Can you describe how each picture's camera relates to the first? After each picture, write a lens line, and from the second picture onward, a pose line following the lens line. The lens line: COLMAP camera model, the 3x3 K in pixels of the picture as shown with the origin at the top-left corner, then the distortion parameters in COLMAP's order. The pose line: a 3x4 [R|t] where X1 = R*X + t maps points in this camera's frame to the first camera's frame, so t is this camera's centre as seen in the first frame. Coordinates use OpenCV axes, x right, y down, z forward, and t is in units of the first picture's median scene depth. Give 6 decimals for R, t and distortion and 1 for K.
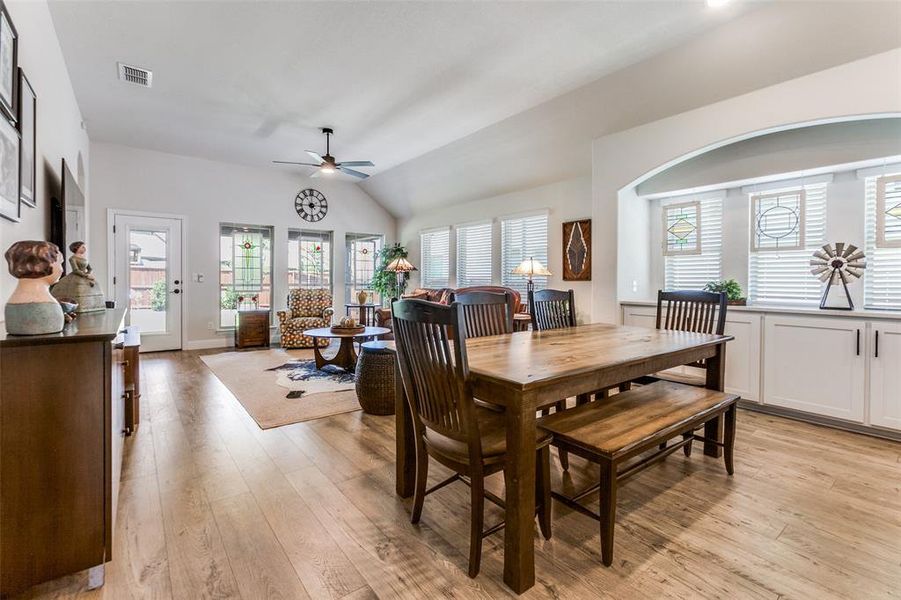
lens RADIAL K [[414.7, 0, 447.9], [0, 414.7, 283.0], [0, 0, 1]] dist [-0.002463, 0.000309]
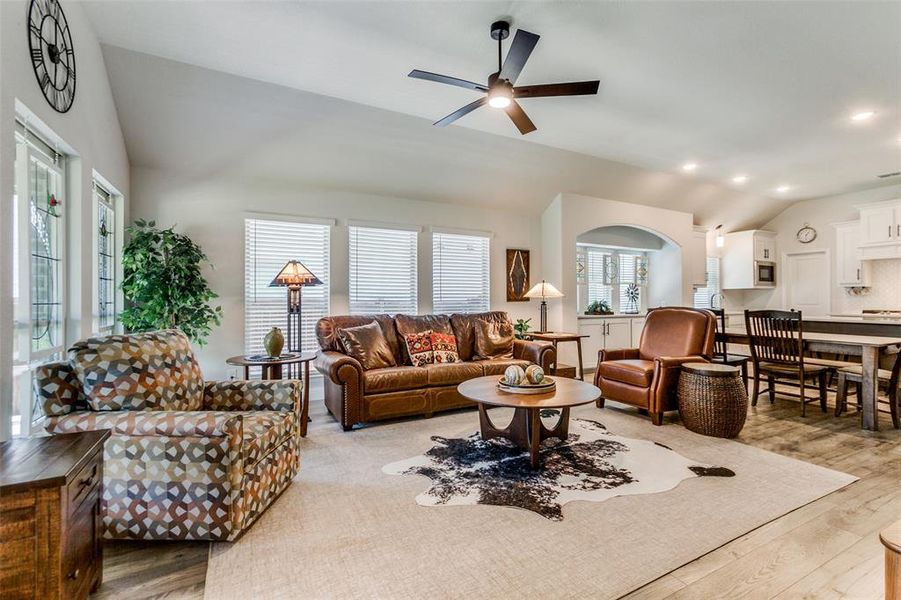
lens RADIAL K [[405.9, 0, 450.5], [0, 405.9, 300.0], [0, 0, 1]] dist [-0.001183, 0.001026]
pose [[0.163354, -0.009234, 0.986524, -0.625989], [0.006816, 0.999943, 0.008231, -0.014992], [-0.986544, 0.005380, 0.163407, 0.748164]]
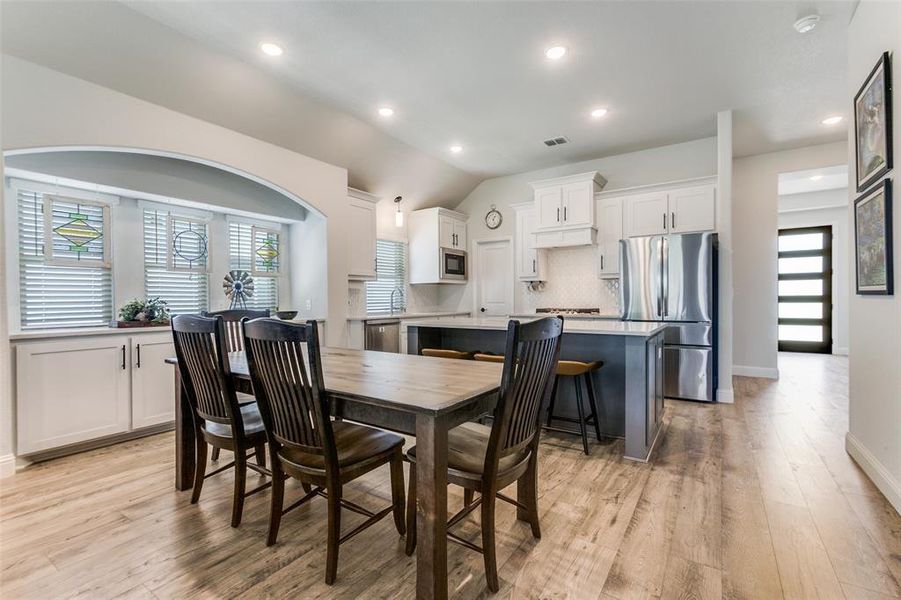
lens RADIAL K [[405.9, 0, 450.5], [0, 405.9, 300.0], [0, 0, 1]] dist [-0.001183, 0.001026]
pose [[-0.324022, -0.010638, 0.945990, -0.233459], [0.008801, 0.999860, 0.014258, -0.007004], [-0.946009, 0.012945, -0.323883, 0.377564]]
